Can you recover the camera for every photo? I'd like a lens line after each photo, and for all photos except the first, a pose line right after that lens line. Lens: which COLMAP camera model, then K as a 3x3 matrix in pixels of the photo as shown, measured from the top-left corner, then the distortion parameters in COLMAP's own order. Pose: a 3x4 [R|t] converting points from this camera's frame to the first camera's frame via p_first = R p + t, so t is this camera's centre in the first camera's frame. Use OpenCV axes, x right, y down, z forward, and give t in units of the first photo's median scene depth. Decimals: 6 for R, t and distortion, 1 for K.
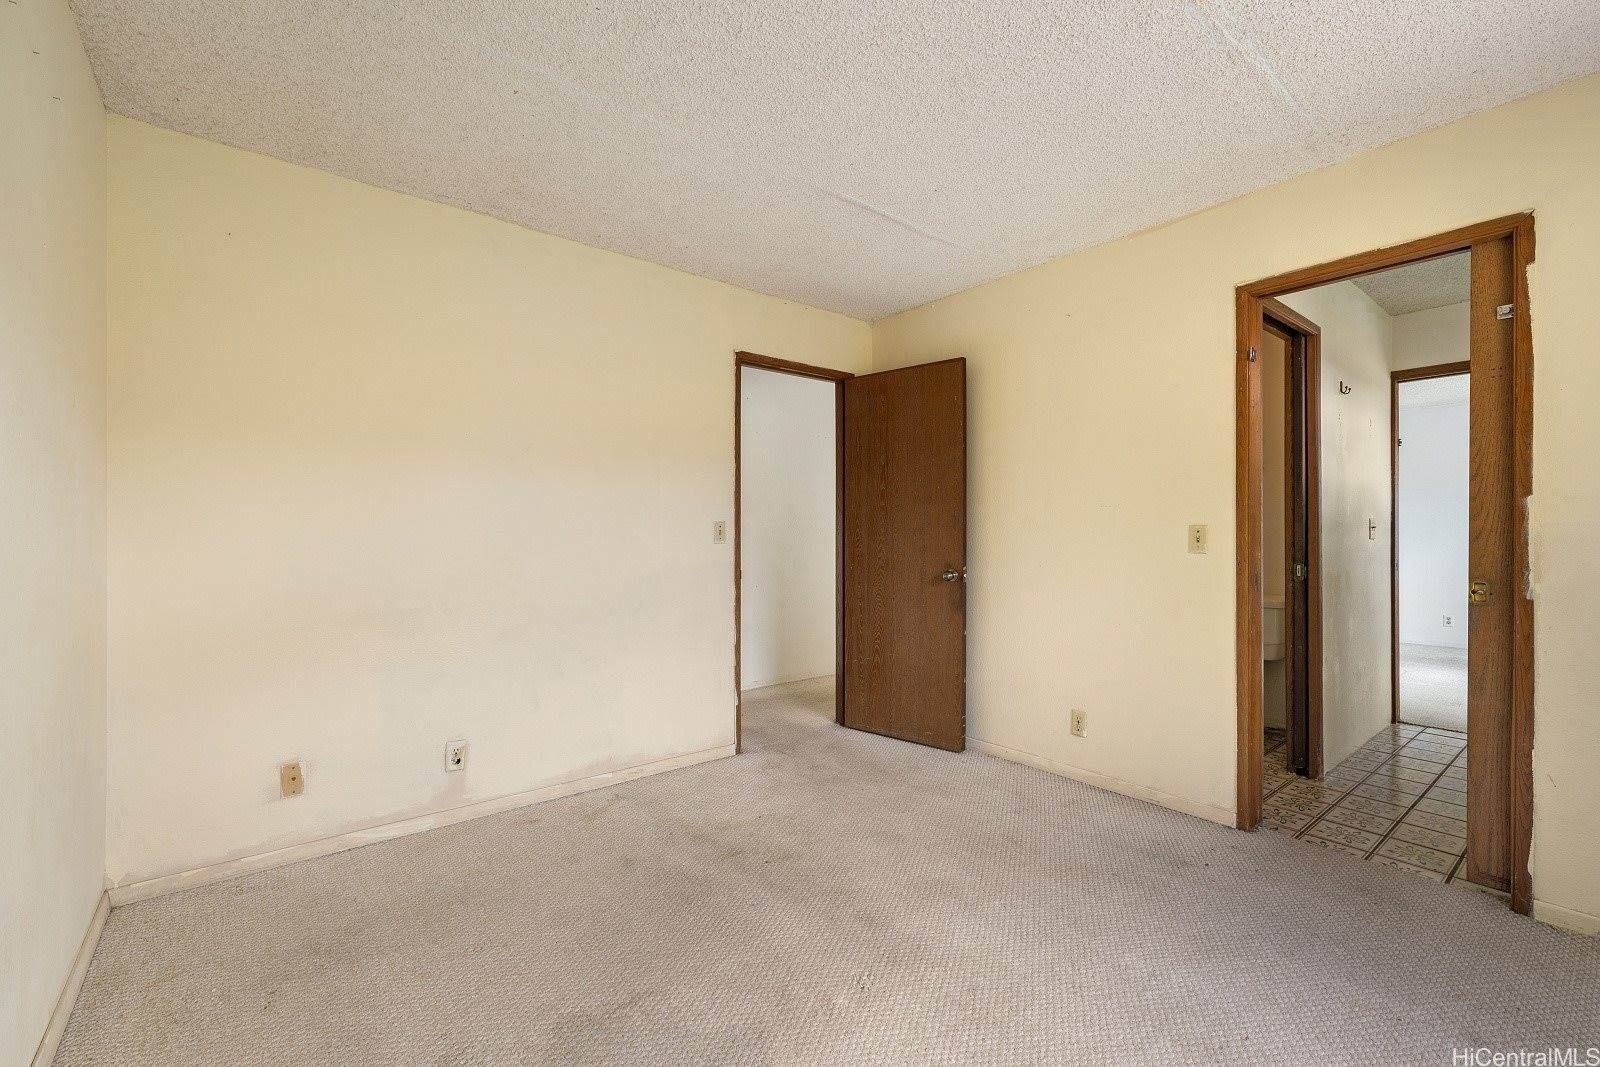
lens RADIAL K [[690.1, 0, 800.0], [0, 690.1, 533.5], [0, 0, 1]] dist [-0.001122, -0.000153]
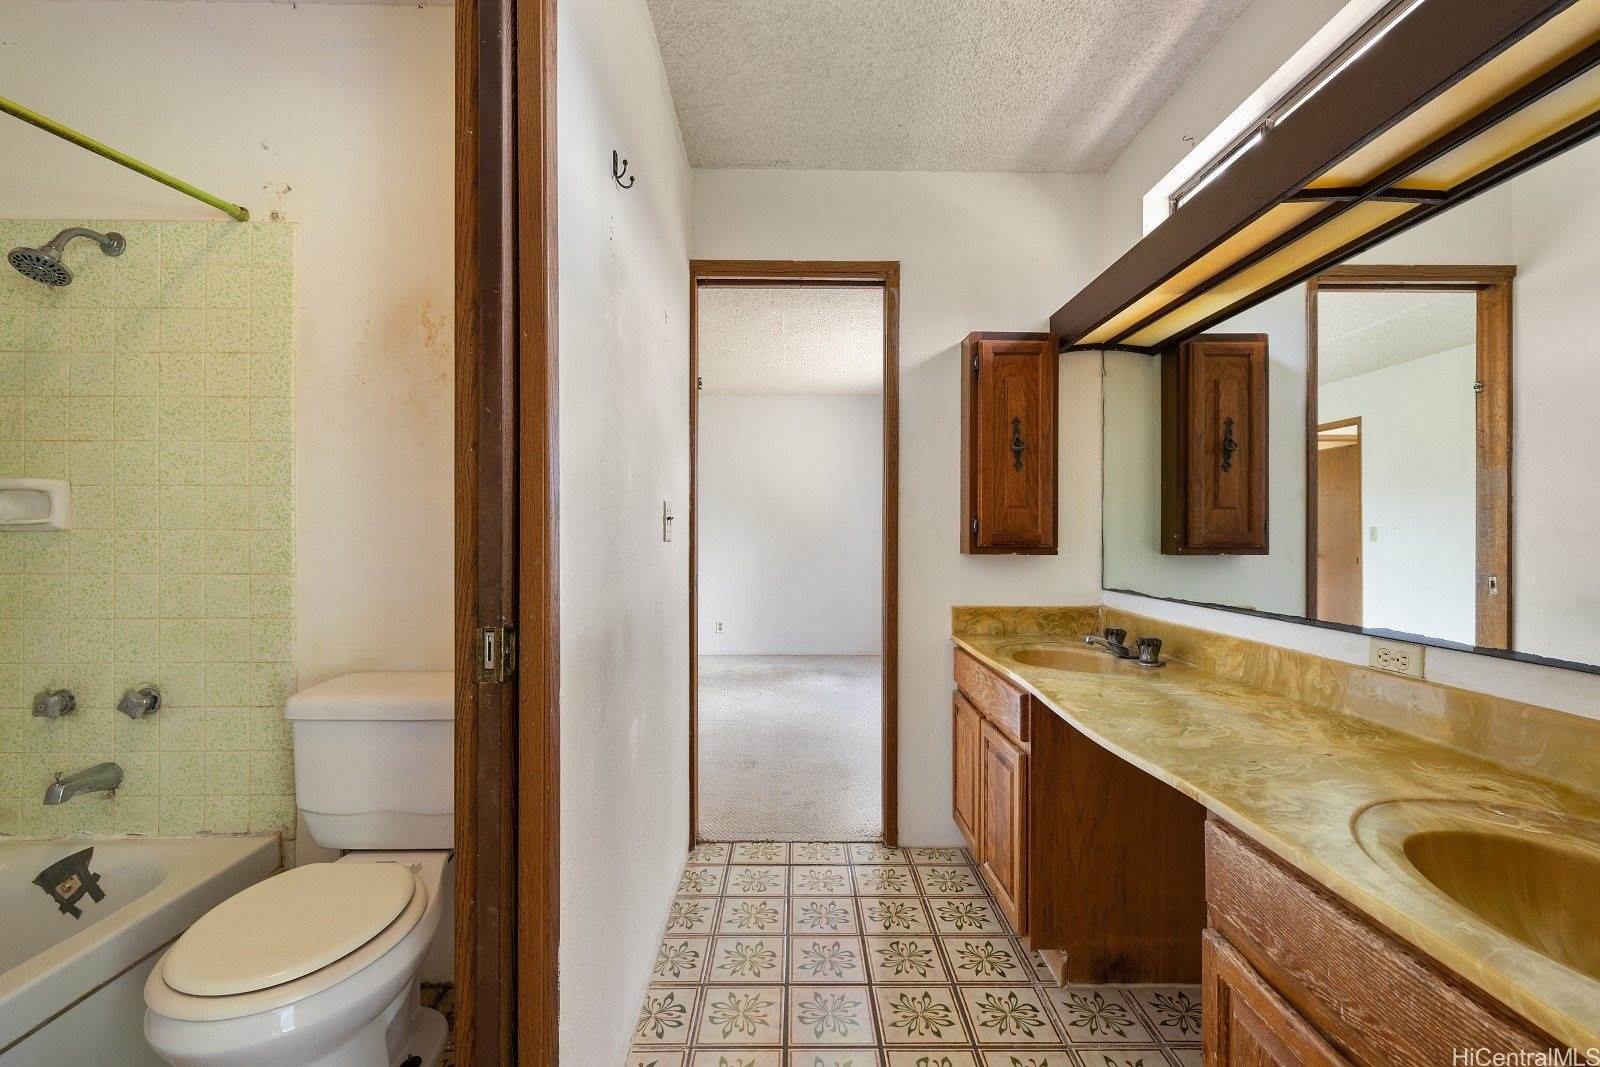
lens RADIAL K [[690.1, 0, 800.0], [0, 690.1, 533.5], [0, 0, 1]] dist [-0.001122, -0.000153]
pose [[0.617764, 0.002459, 0.786360, 0.540296], [-0.000519, 0.999996, -0.002719, 0.003971], [-0.786363, 0.001272, 0.617763, 0.672072]]
